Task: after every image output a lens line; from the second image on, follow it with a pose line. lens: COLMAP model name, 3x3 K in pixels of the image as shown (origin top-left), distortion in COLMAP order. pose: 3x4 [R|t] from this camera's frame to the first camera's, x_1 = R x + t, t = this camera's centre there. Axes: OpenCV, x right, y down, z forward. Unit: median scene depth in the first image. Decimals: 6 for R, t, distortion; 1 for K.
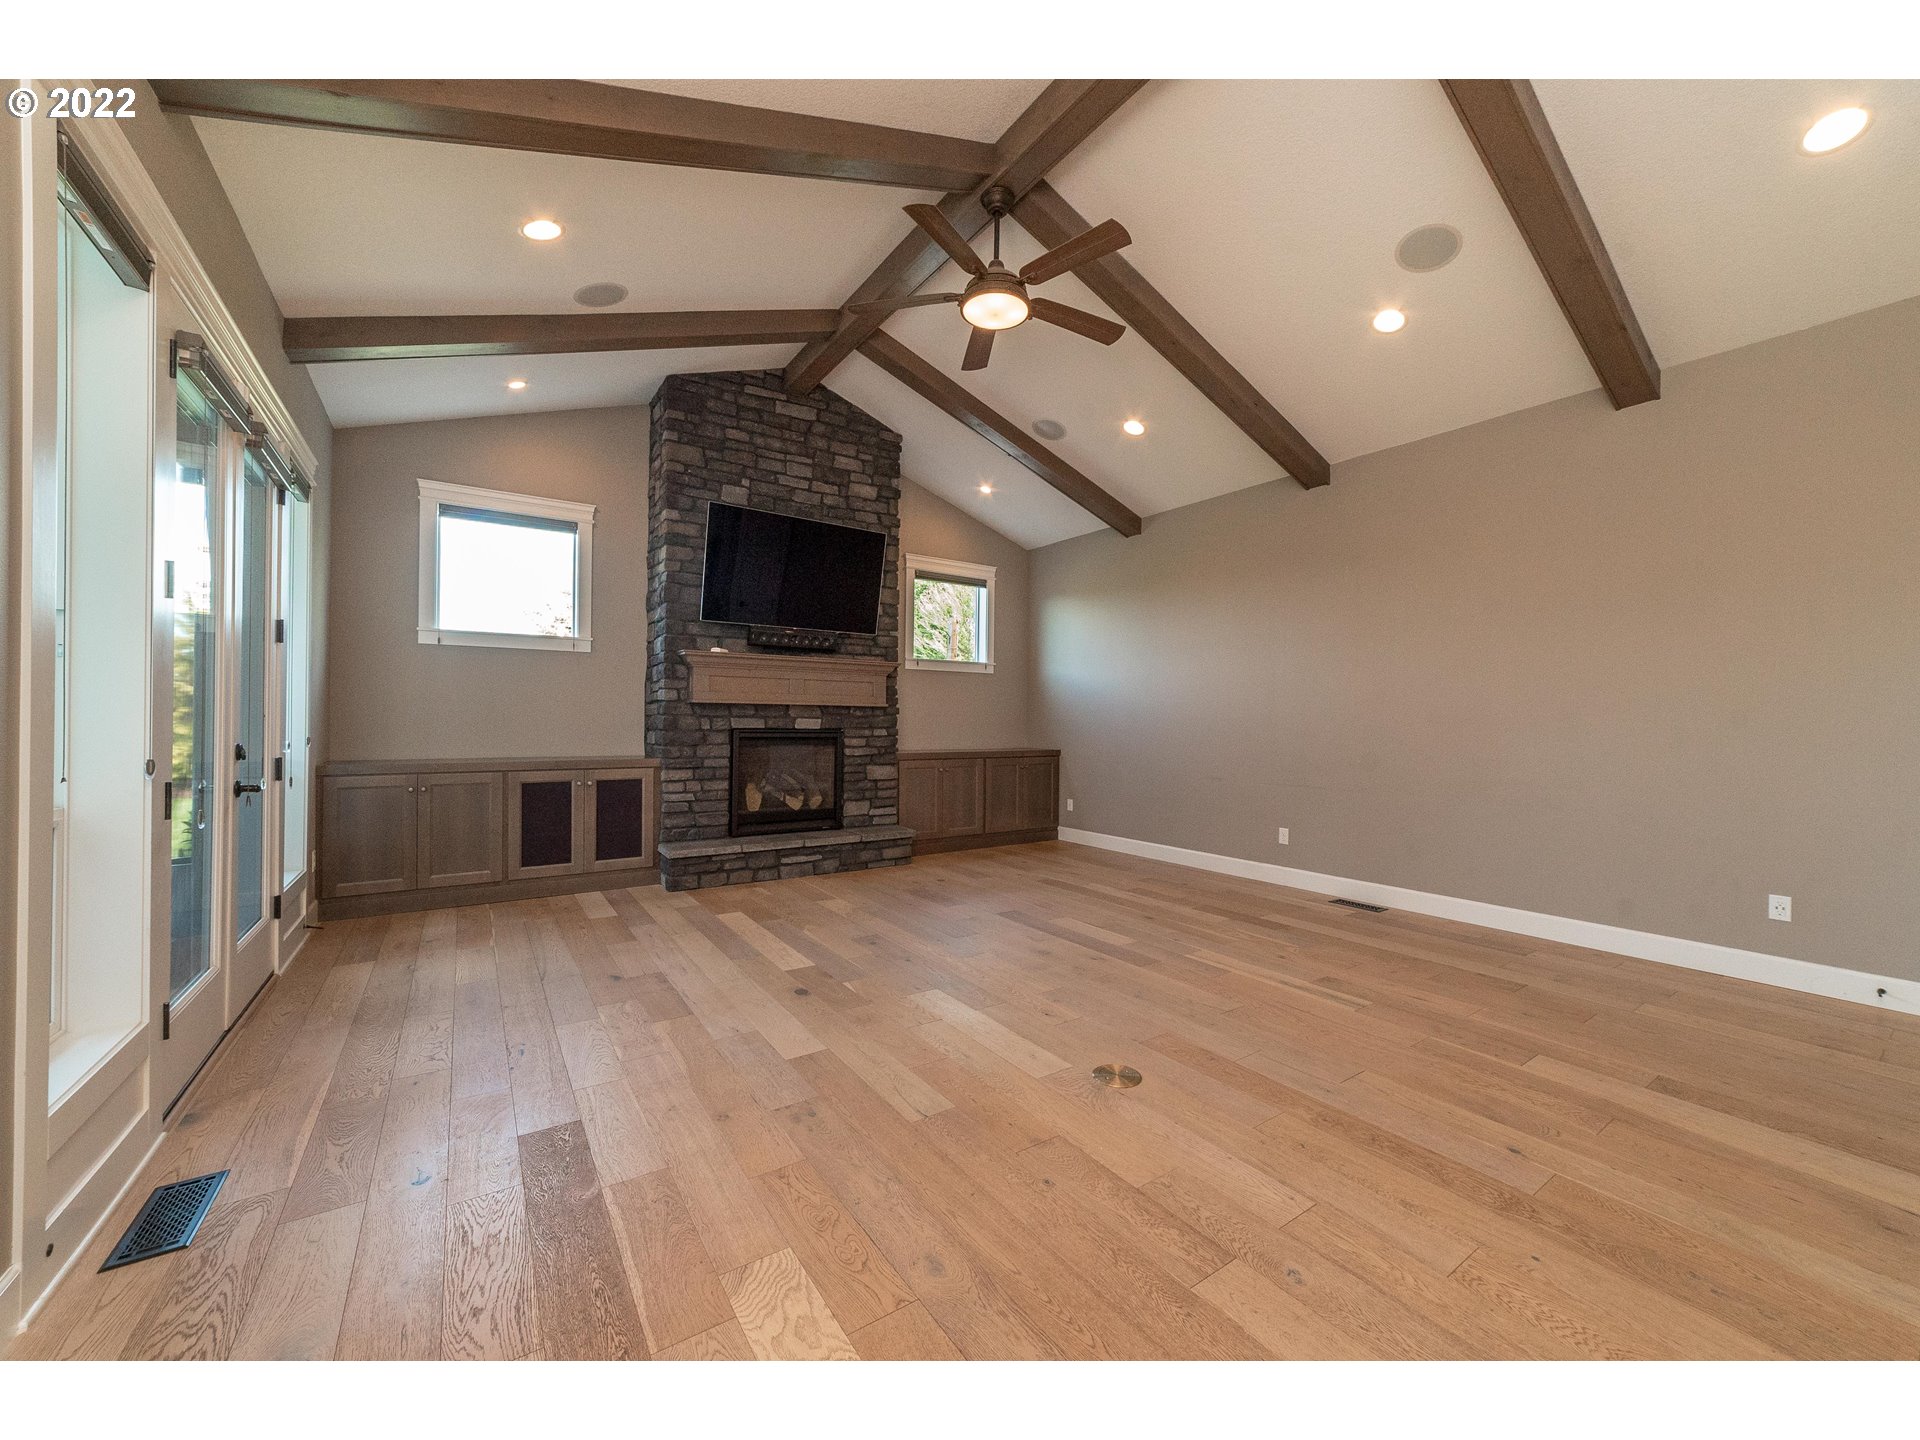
lens RADIAL K [[751.6, 0, 960.3], [0, 751.6, 717.8], [0, 0, 1]] dist [-0.012047, 0.000241]
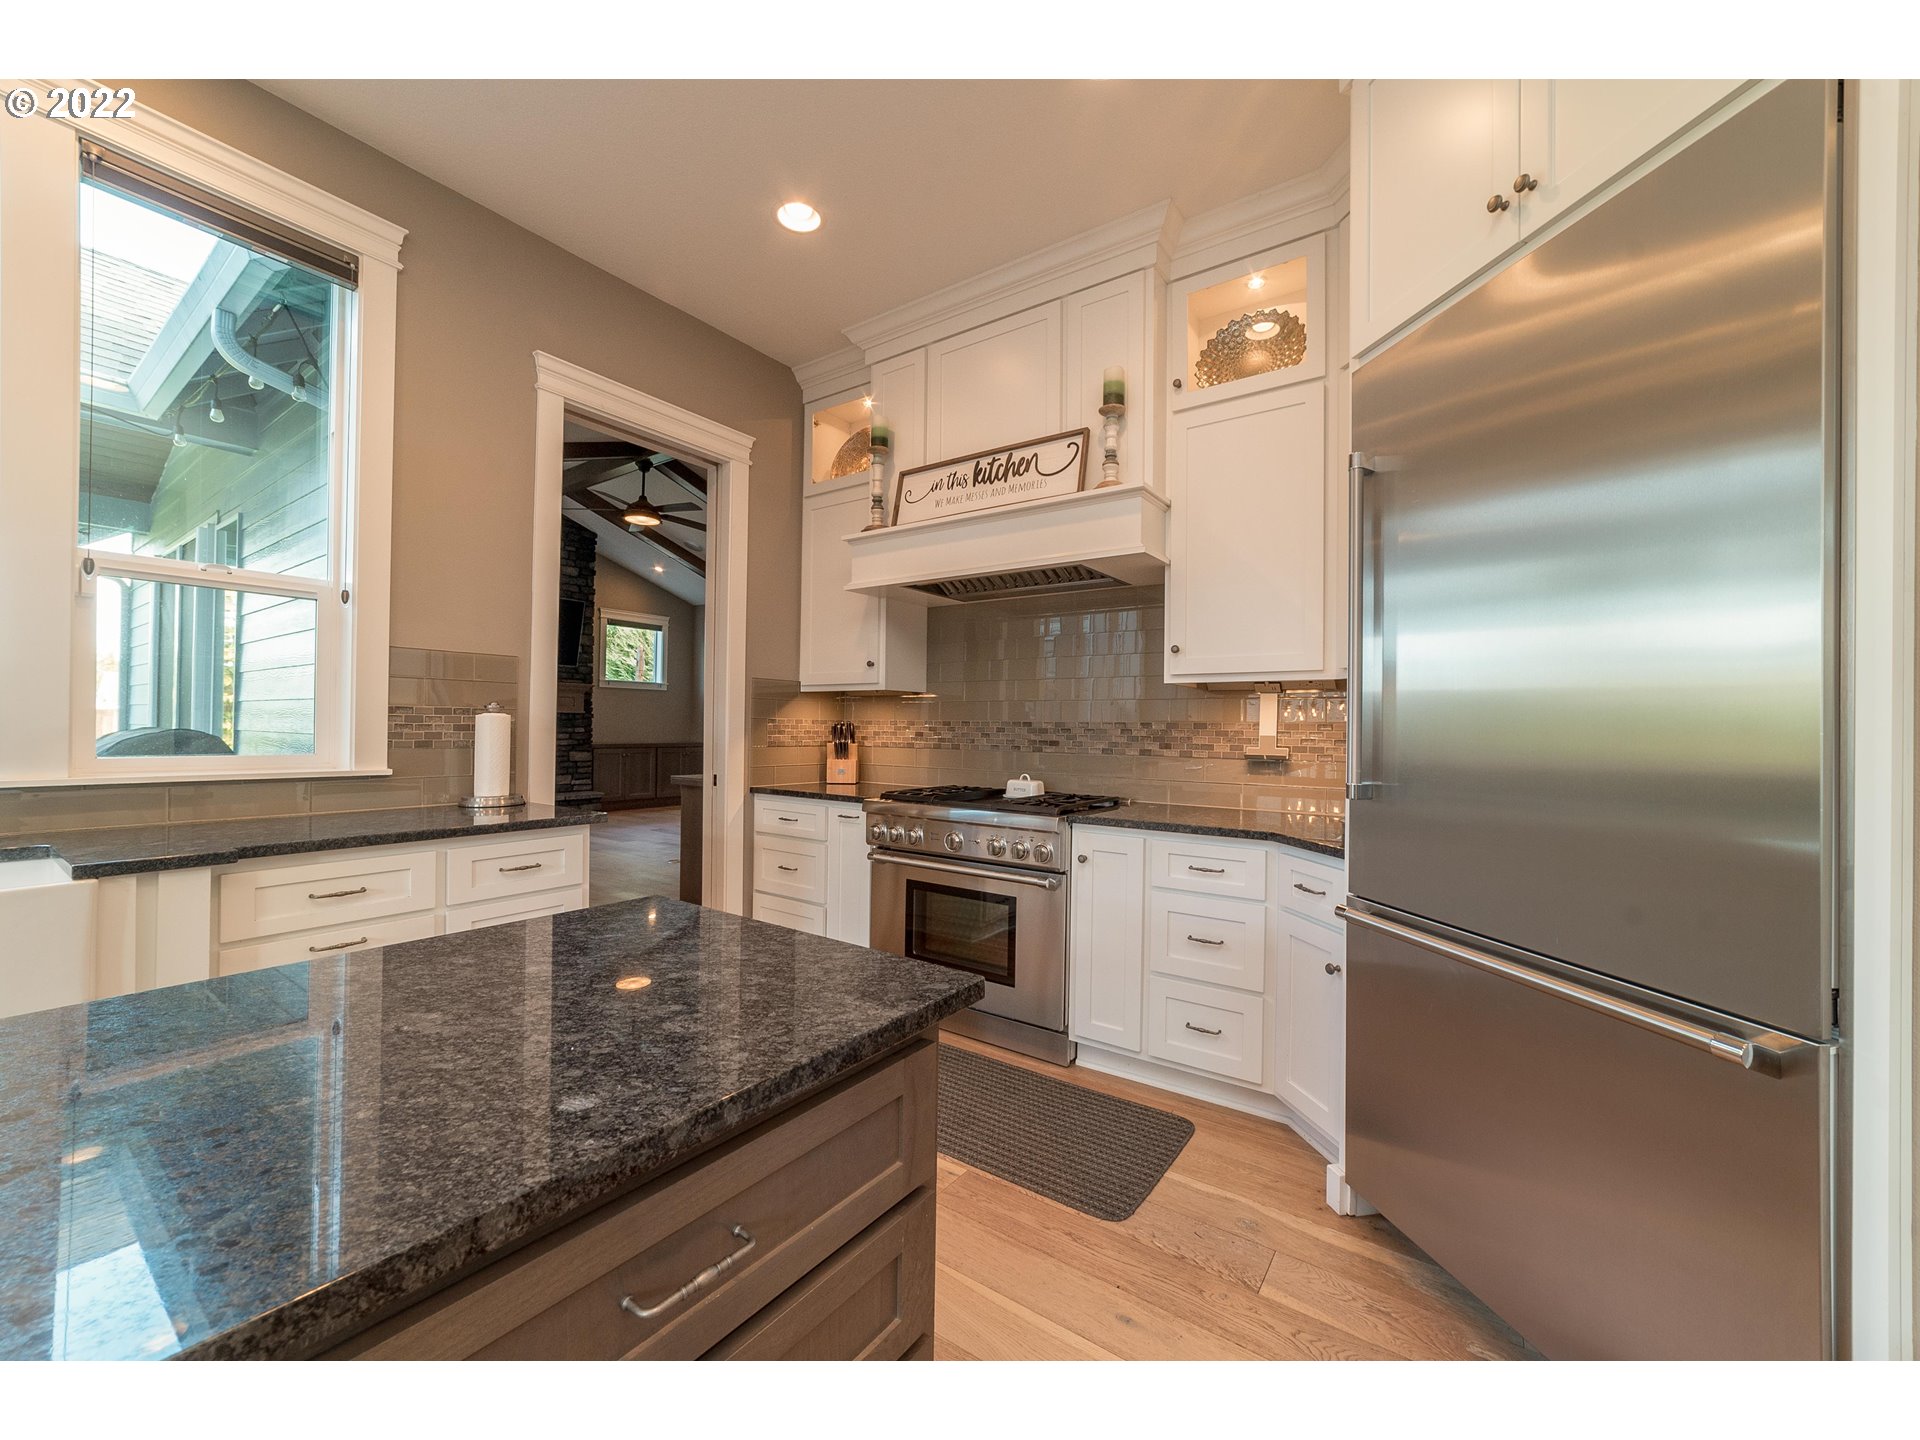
lens RADIAL K [[751.6, 0, 970.2], [0, 751.6, 723.8], [0, 0, 1]] dist [-0.012047, 0.000241]
pose [[0.931691, 0.004978, 0.363217, 0.071655], [-0.004842, 0.999987, -0.001285, 0.004931], [-0.363219, -0.000561, 0.931704, -0.632843]]
